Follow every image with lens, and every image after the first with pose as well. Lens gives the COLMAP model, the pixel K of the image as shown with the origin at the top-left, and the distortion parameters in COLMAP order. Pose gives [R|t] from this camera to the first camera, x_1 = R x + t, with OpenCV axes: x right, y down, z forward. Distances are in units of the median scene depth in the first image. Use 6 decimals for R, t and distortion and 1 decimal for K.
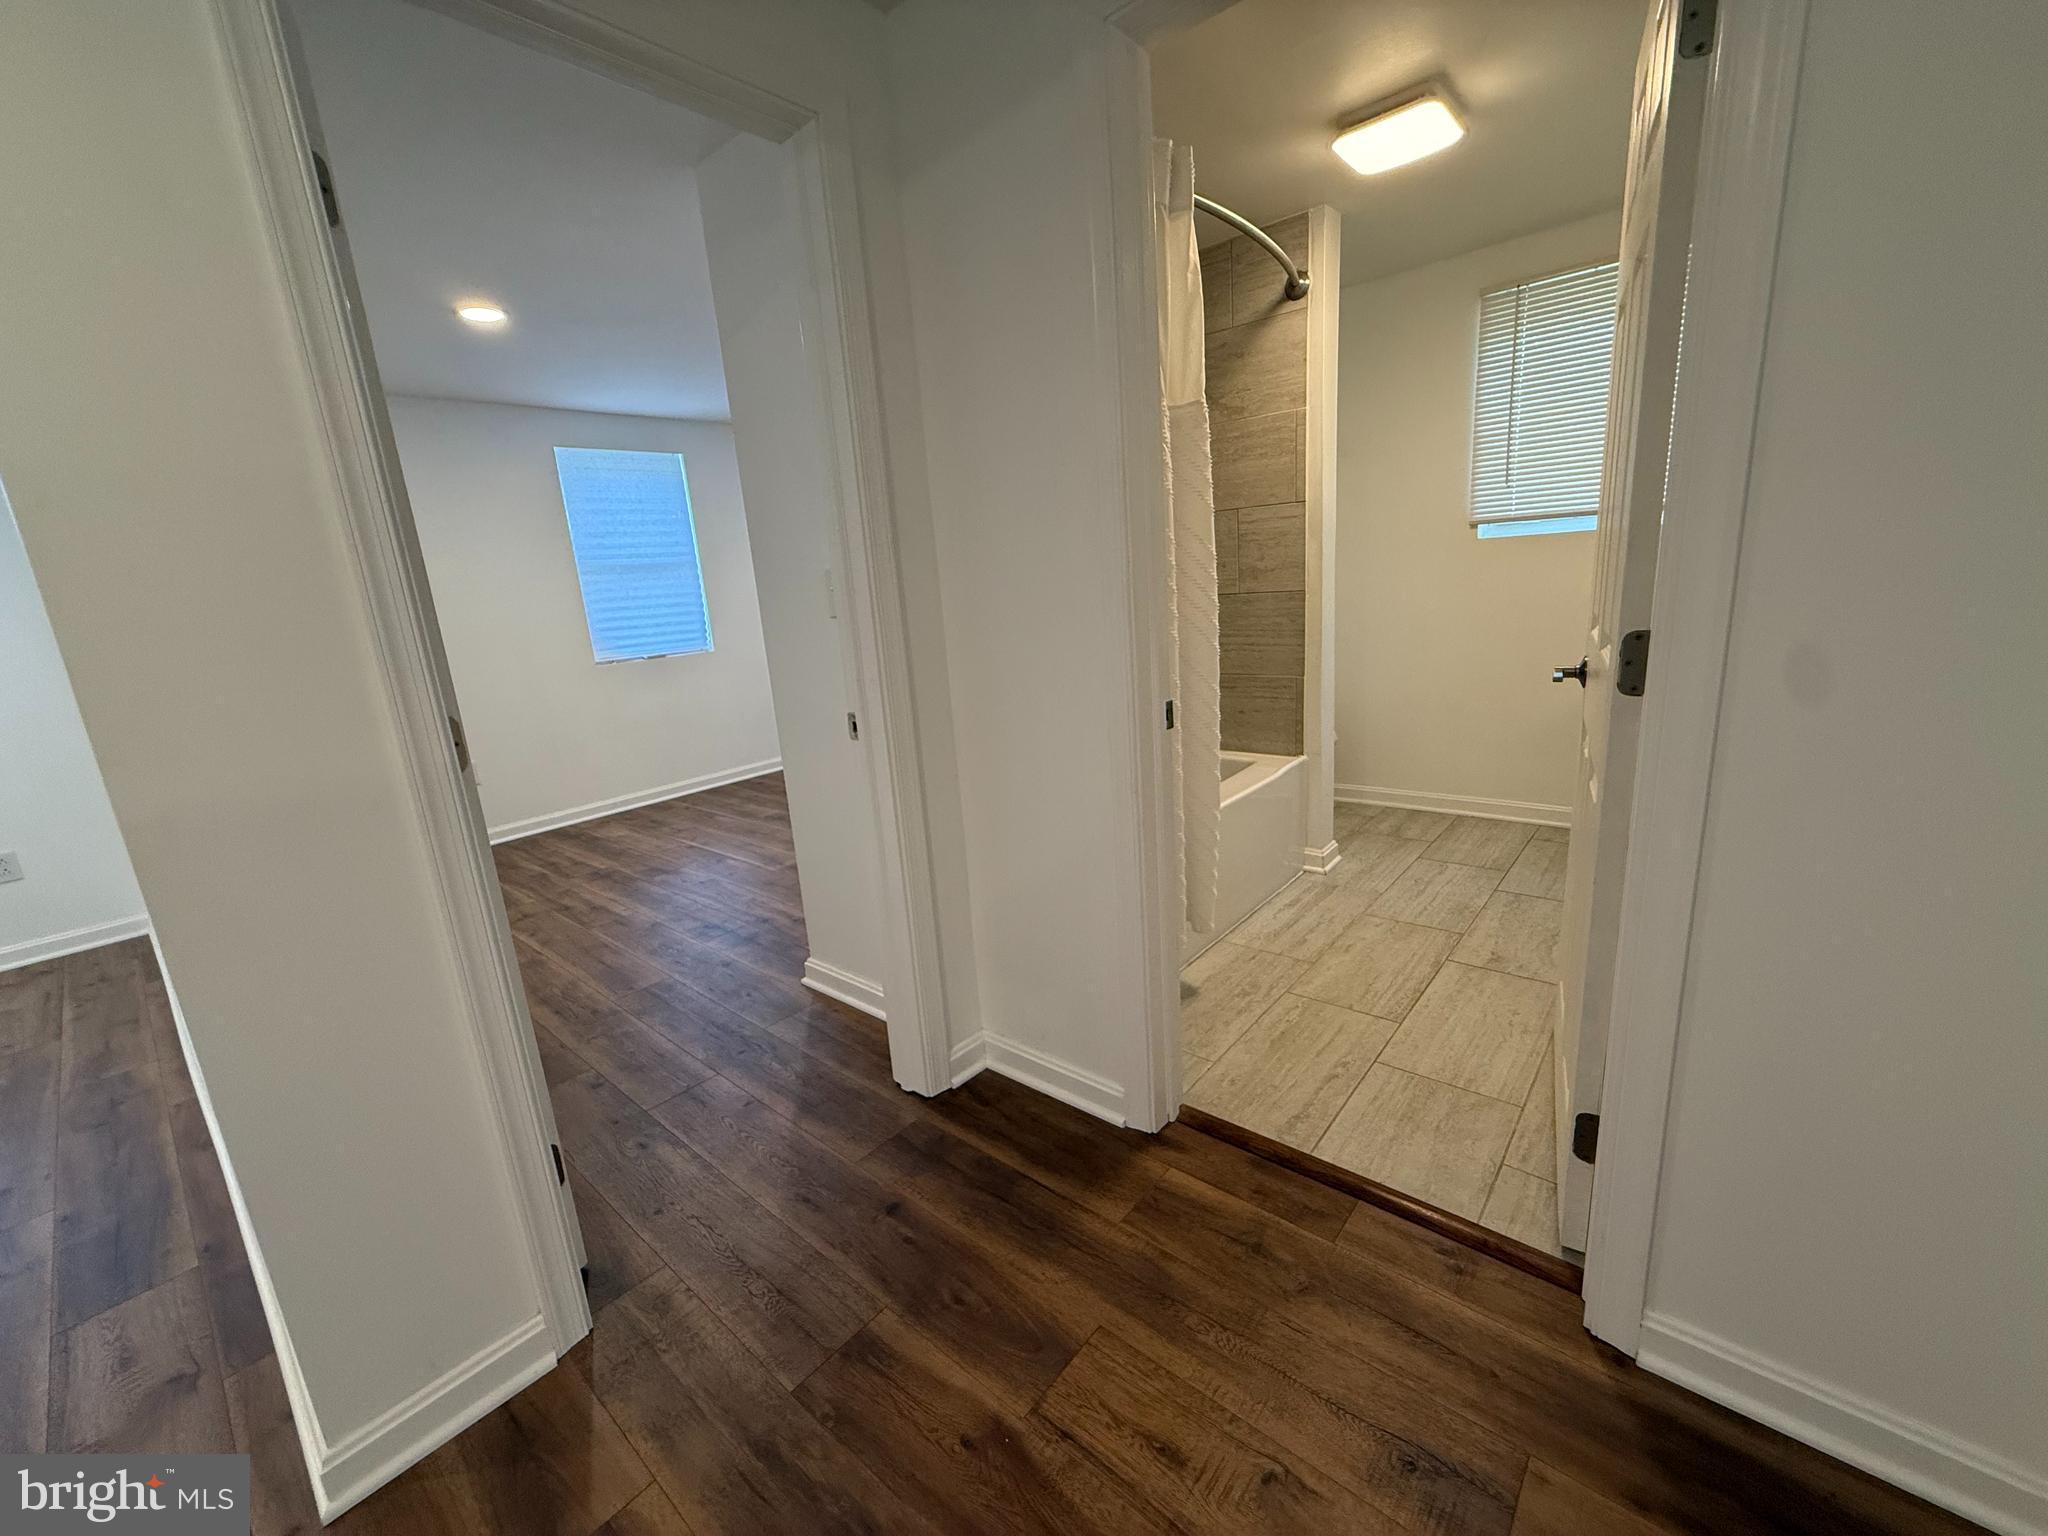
lens RADIAL K [[819.6, 0, 1023.7], [0, 819.6, 768.6], [0, 0, 1]] dist [0.000883, 0.000271]
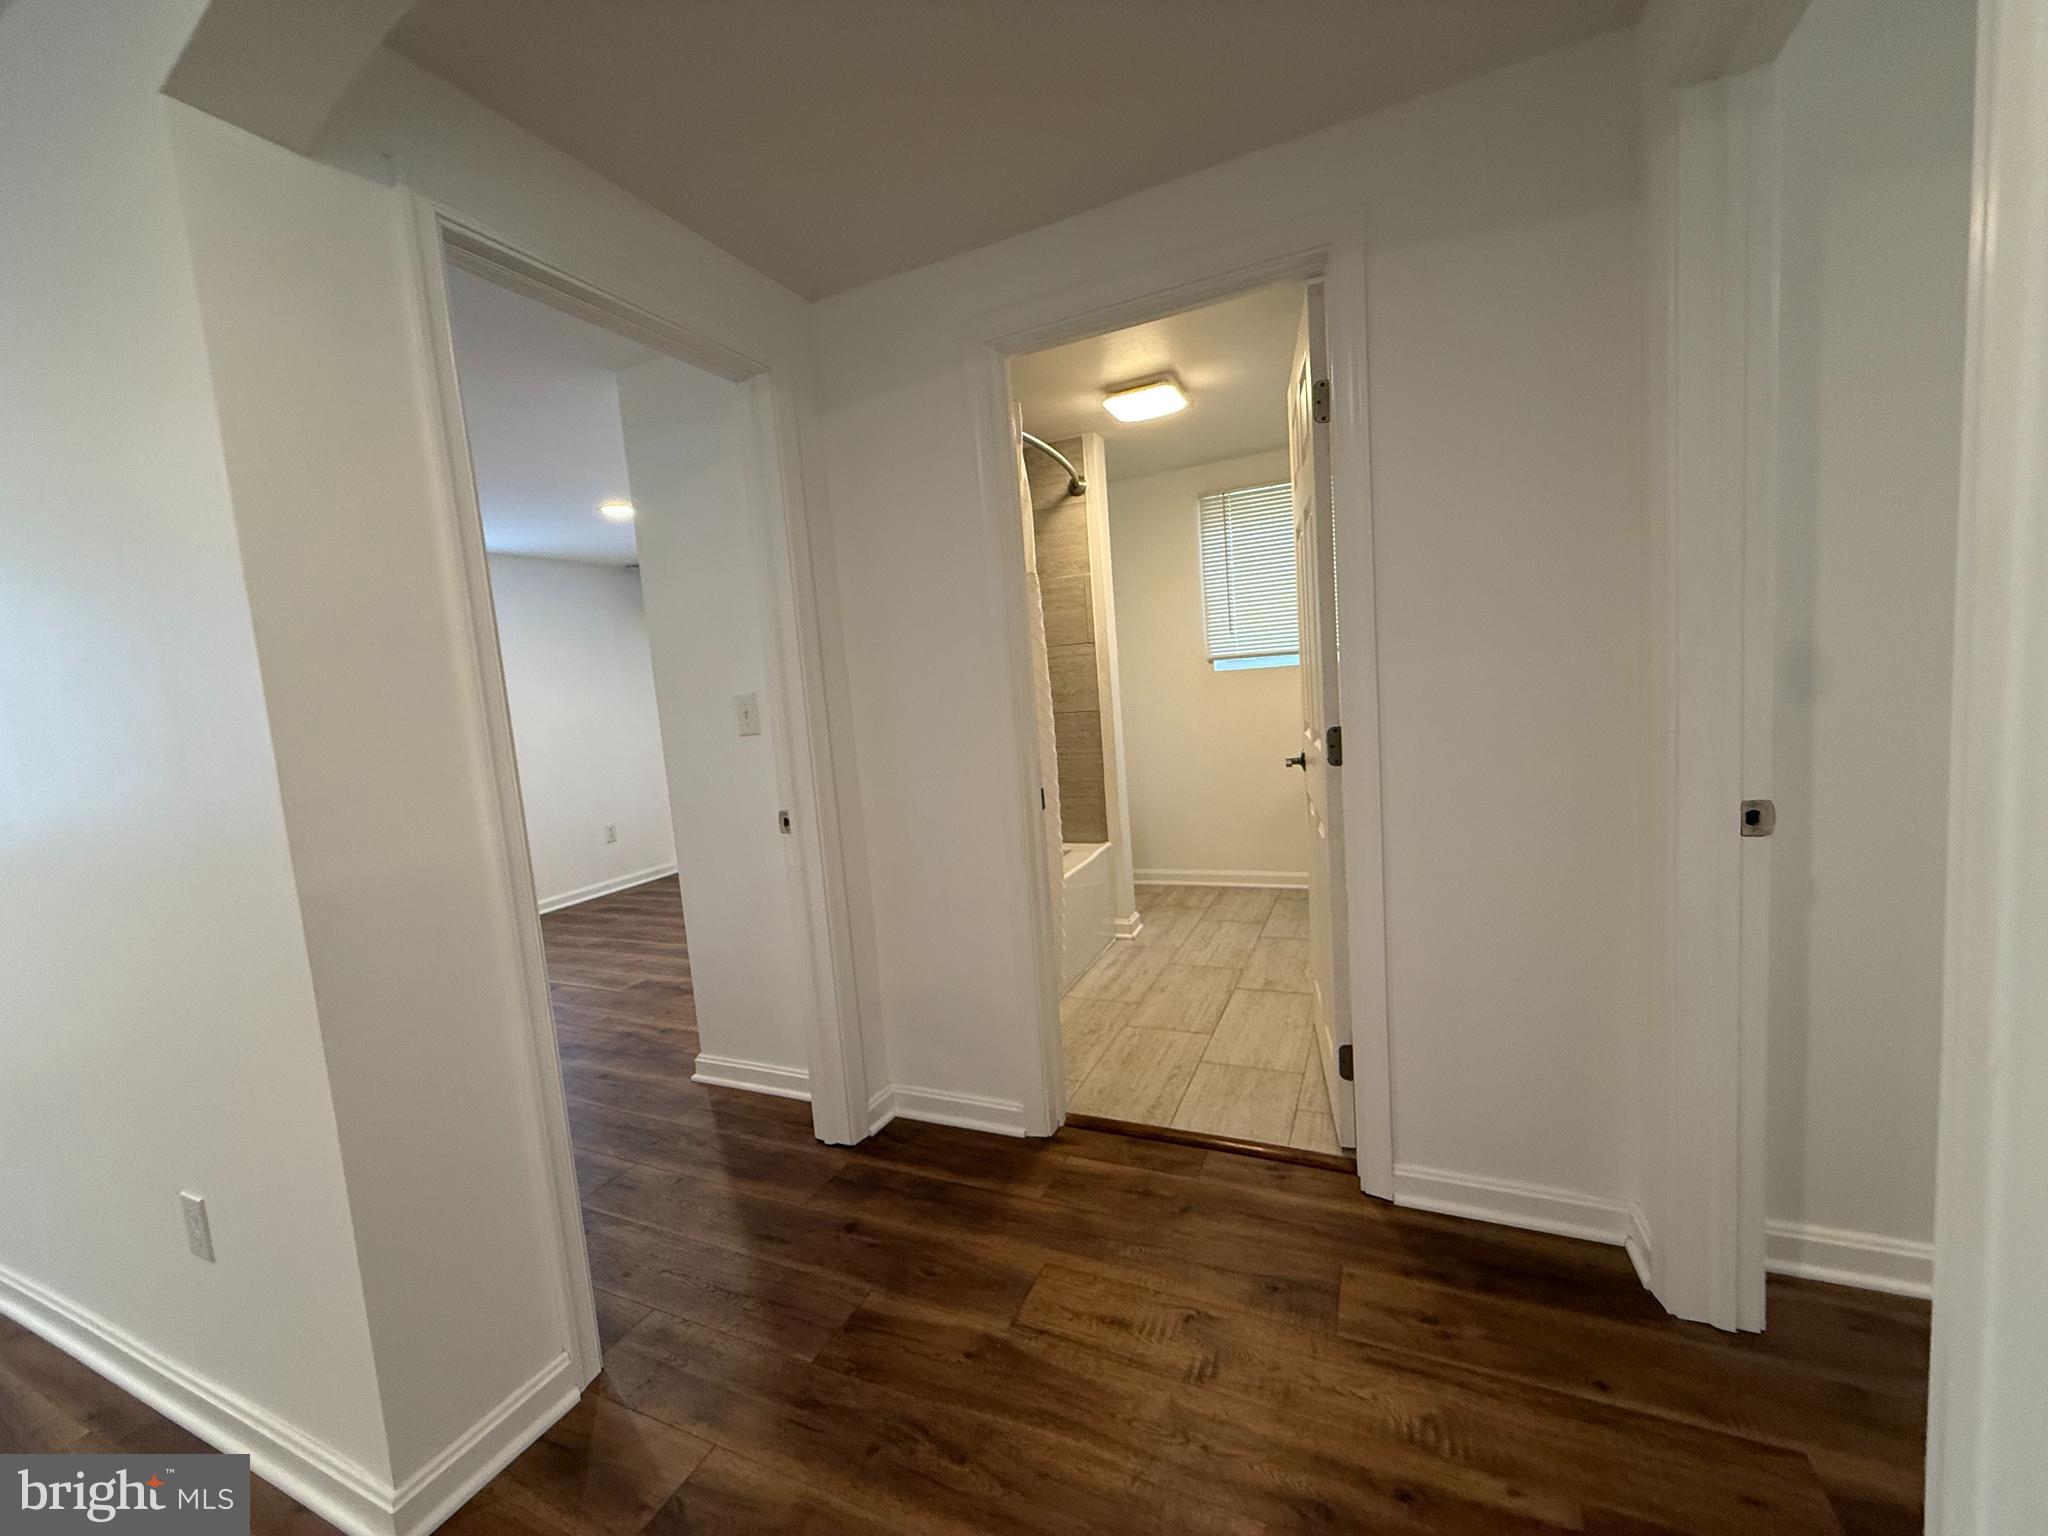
lens RADIAL K [[819.6, 0, 1023.7], [0, 819.6, 768.4], [0, 0, 1]] dist [0.000883, 0.000271]
pose [[0.959302, -0.030661, 0.280712, -0.211093], [0.072601, 0.987451, -0.140250, 0.065986], [-0.272889, 0.154922, 0.949490, -0.255751]]
